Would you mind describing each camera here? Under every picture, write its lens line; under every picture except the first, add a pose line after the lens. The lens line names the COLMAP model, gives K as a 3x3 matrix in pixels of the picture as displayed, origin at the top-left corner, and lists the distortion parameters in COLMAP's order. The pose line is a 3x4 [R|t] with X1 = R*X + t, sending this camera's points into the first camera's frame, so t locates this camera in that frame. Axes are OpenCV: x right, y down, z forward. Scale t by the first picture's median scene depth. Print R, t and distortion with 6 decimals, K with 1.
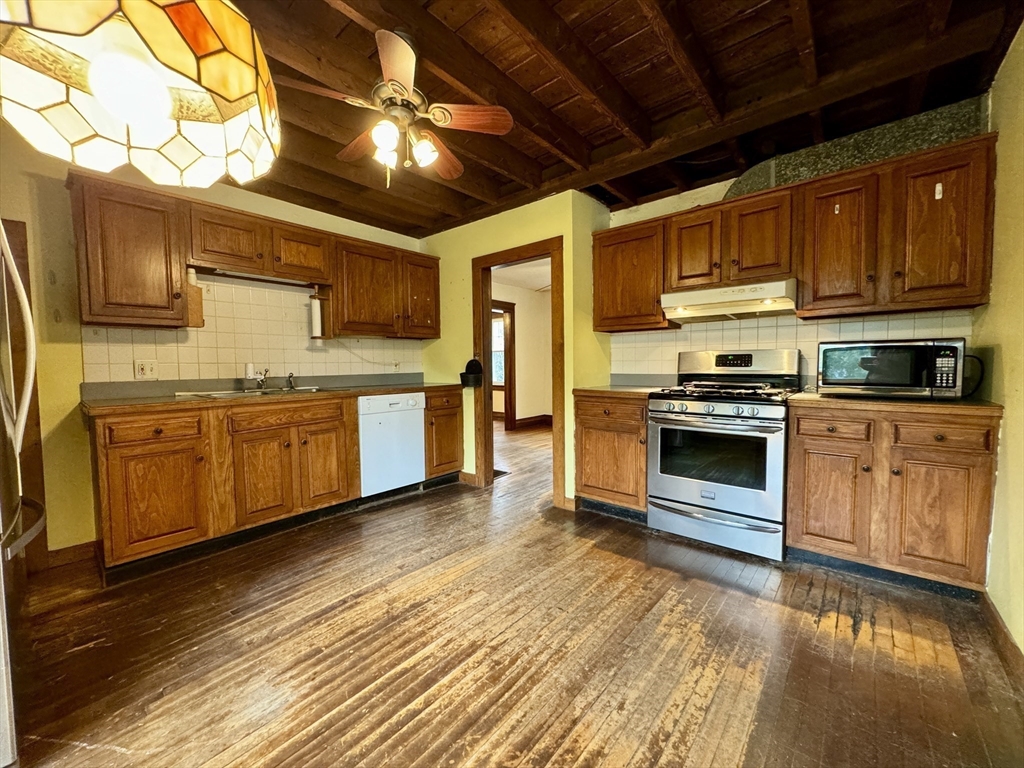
lens RADIAL K [[408.3, 0, 513.9], [0, 408.3, 382.8], [0, 0, 1]] dist [-0.000568, 0.000382]
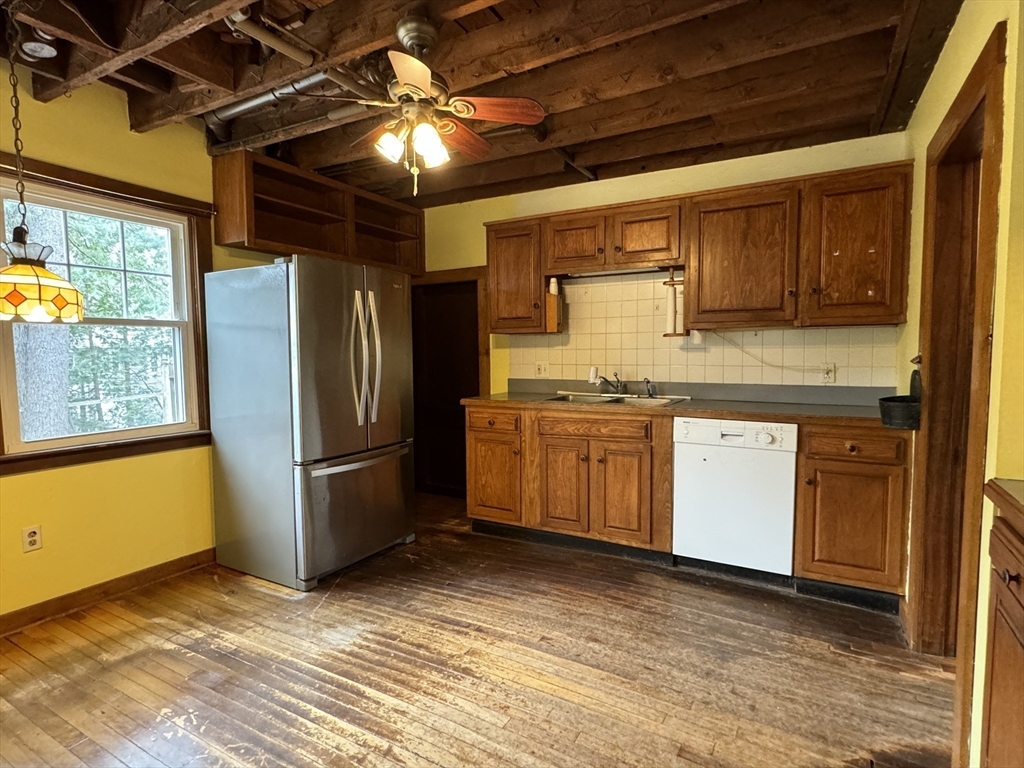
lens RADIAL K [[540.6, 0, 510.7], [0, 540.6, 383.4], [0, 0, 1]] dist [-0.003396, 0.000130]
pose [[0.179127, 0.071917, -0.981194, 0.731237], [-0.040543, 0.997017, 0.065675, -0.109905], [0.982990, 0.028017, 0.181509, 0.767715]]
